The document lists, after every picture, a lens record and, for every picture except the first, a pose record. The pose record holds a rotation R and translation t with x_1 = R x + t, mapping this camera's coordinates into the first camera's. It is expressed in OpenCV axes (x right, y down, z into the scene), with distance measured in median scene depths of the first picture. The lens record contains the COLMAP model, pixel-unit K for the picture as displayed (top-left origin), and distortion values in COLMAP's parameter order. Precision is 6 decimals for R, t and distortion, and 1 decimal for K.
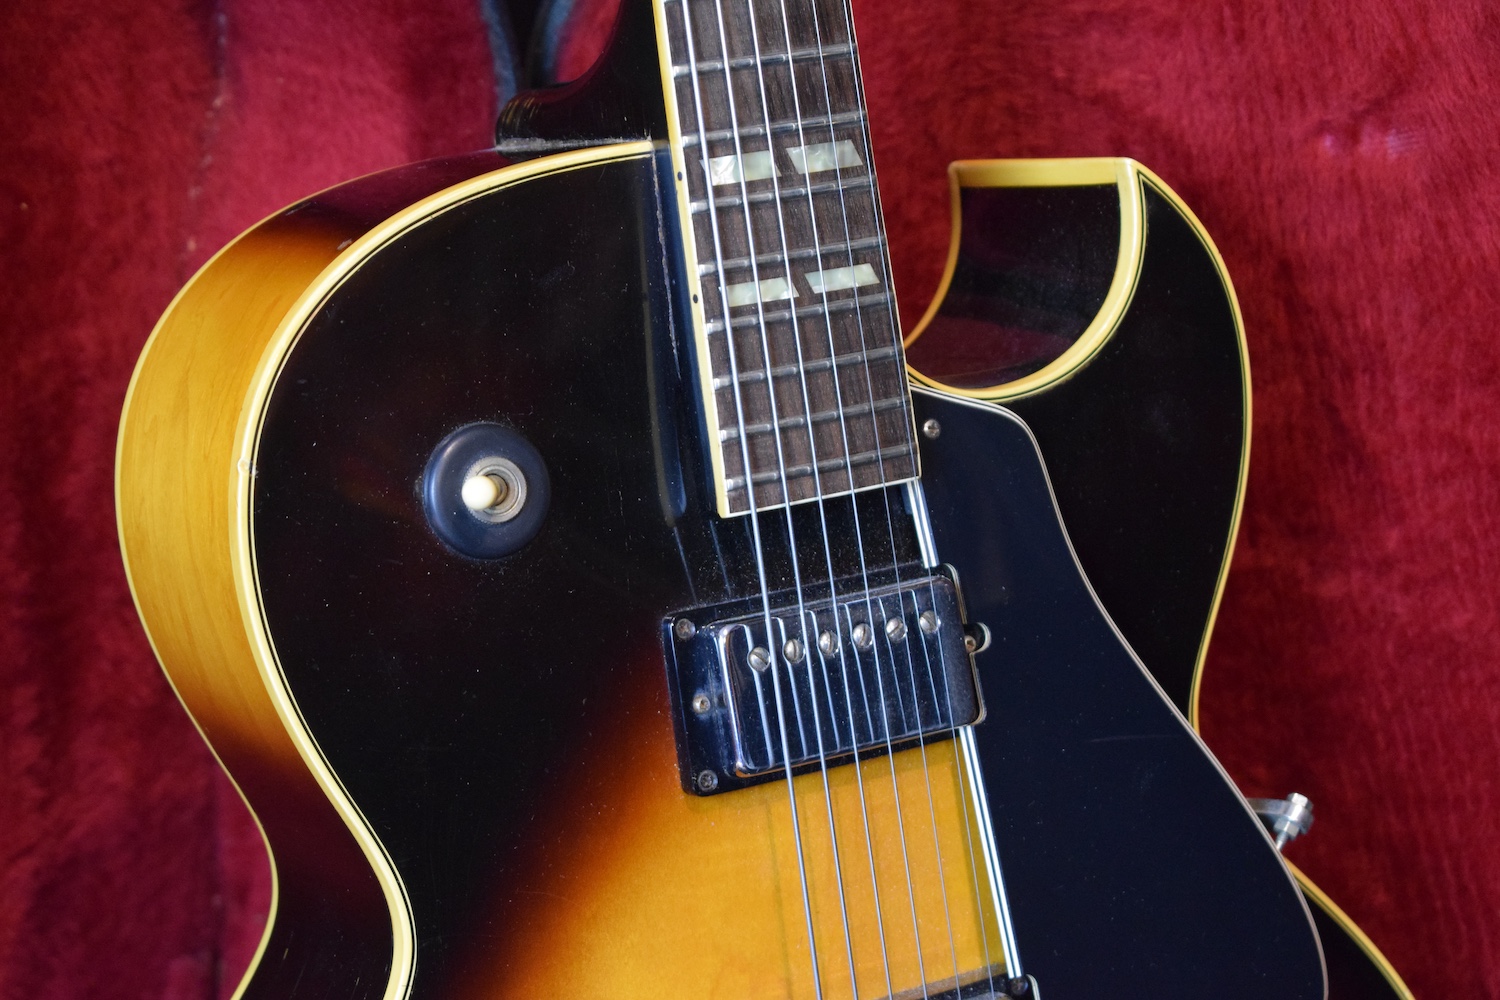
lens RADIAL K [[3402.2, 0, 742.5], [0, 3402.2, 527.7], [0, 0, 1]] dist [0.063474, 0.000000]
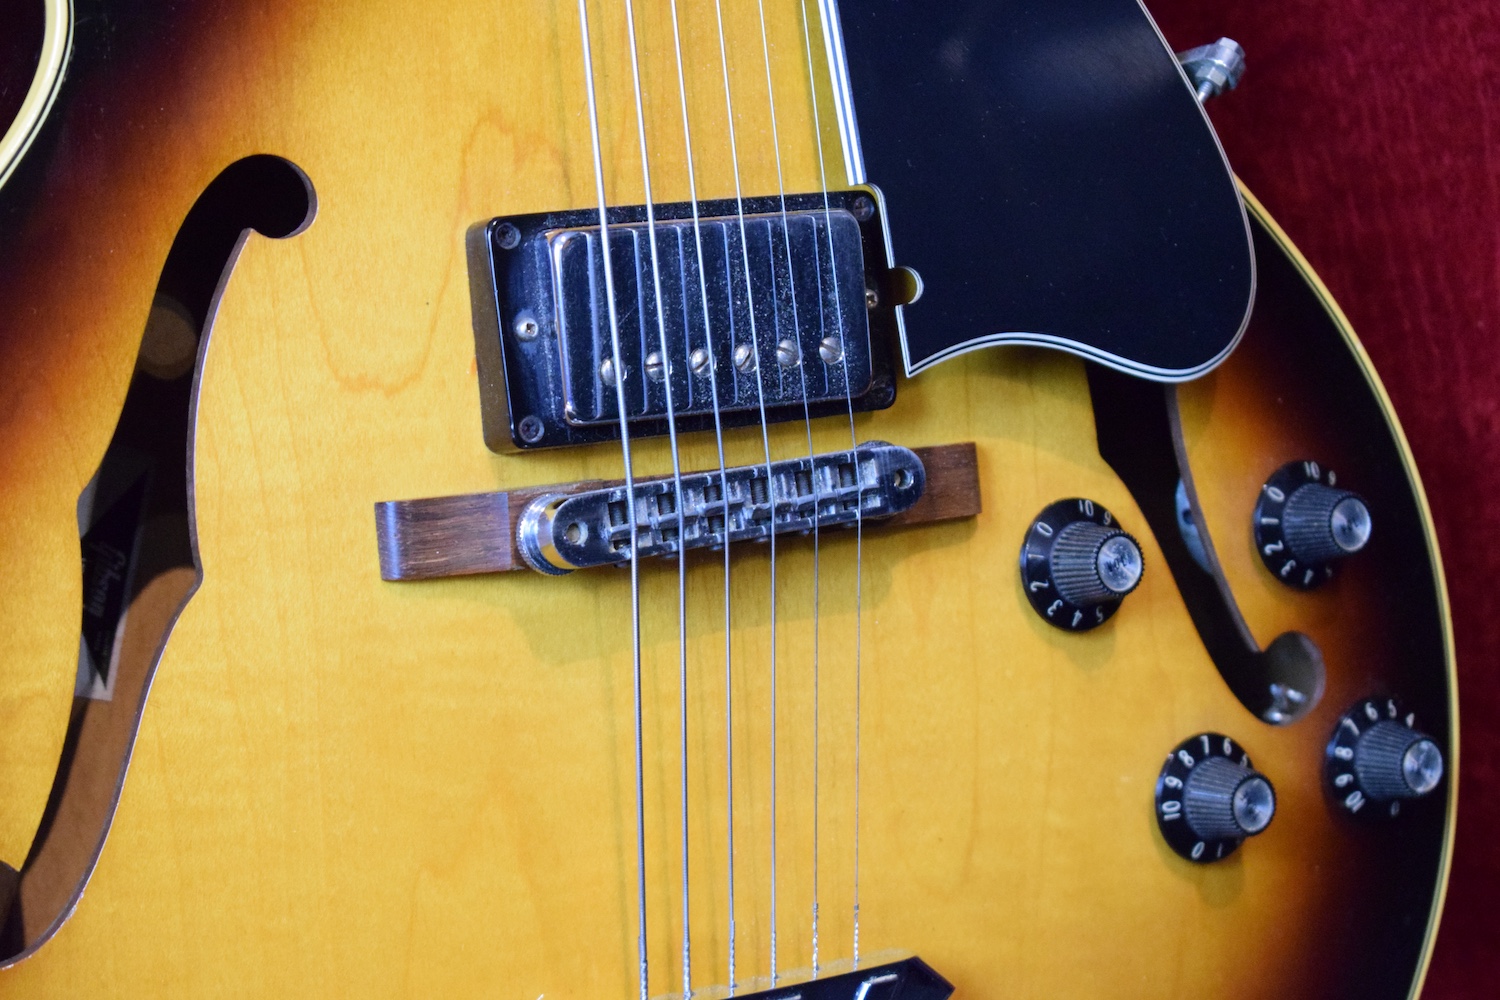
lens RADIAL K [[3402.2, 0, 744.7], [0, 3402.2, 523.9], [0, 0, 1]] dist [0.063474, 0.000000]
pose [[0.999260, 0.036863, -0.010977, 0.058320], [-0.037526, 0.996979, -0.068007, 0.235519], [0.008437, 0.068369, 0.997624, 0.190828]]
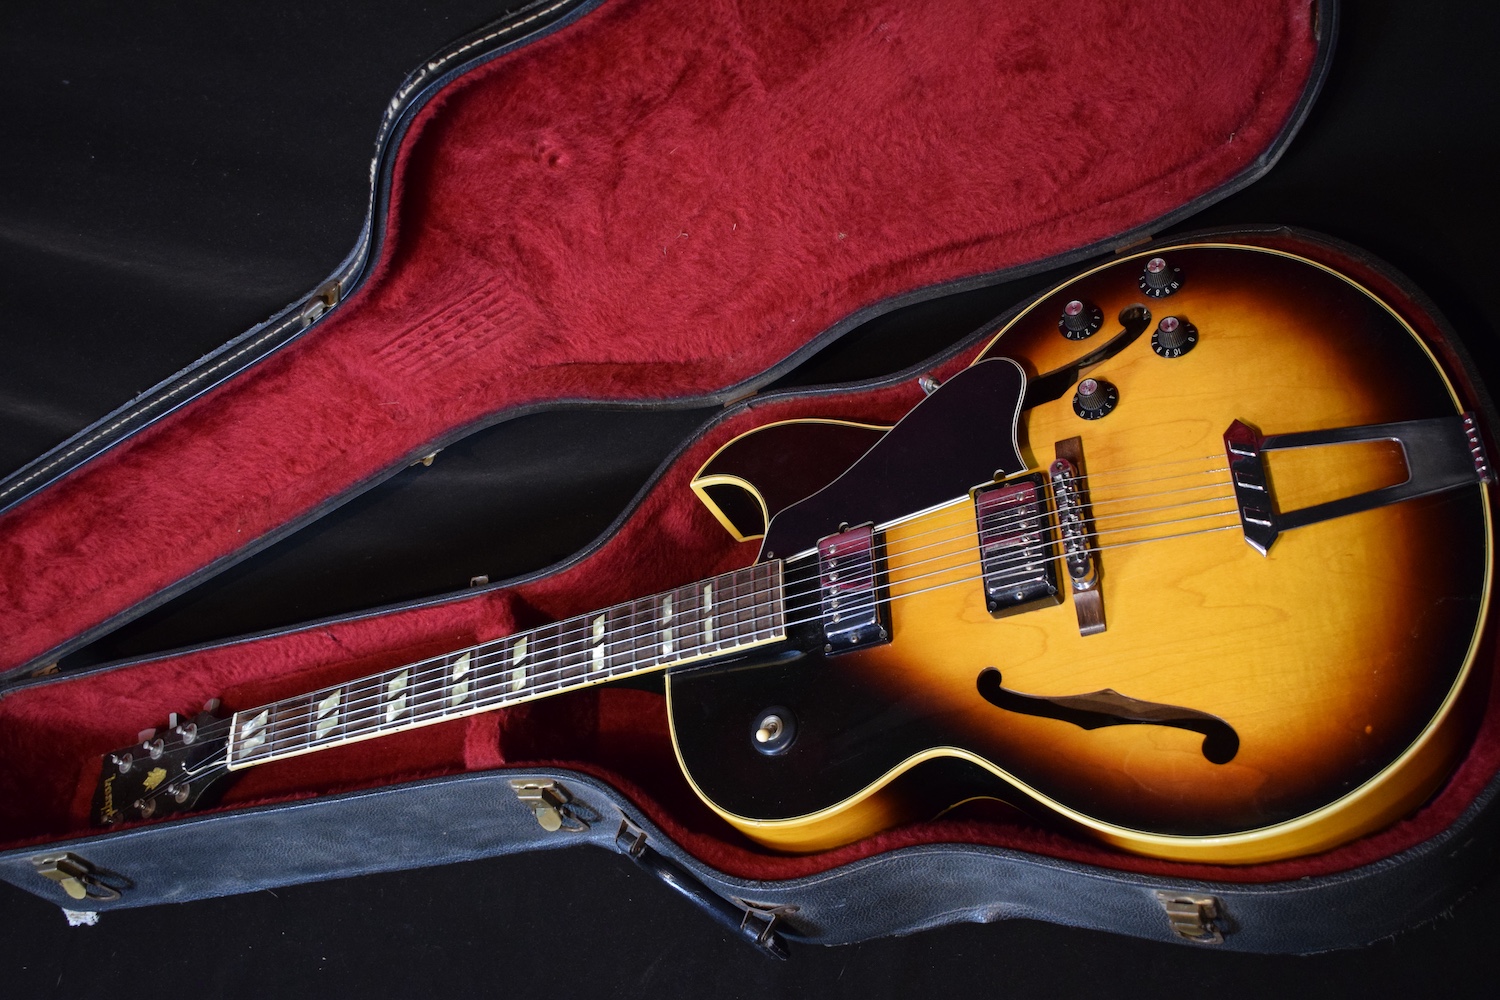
lens RADIAL K [[1796.3, 0, 744.5], [0, 1796.3, 498.0], [0, 0, 1]] dist [-0.063769, 0.000000]
pose [[-0.118816, -0.992590, 0.025472, 0.058033], [0.879800, -0.117137, -0.460686, 0.517201], [0.460256, -0.032327, 0.887198, -0.192014]]
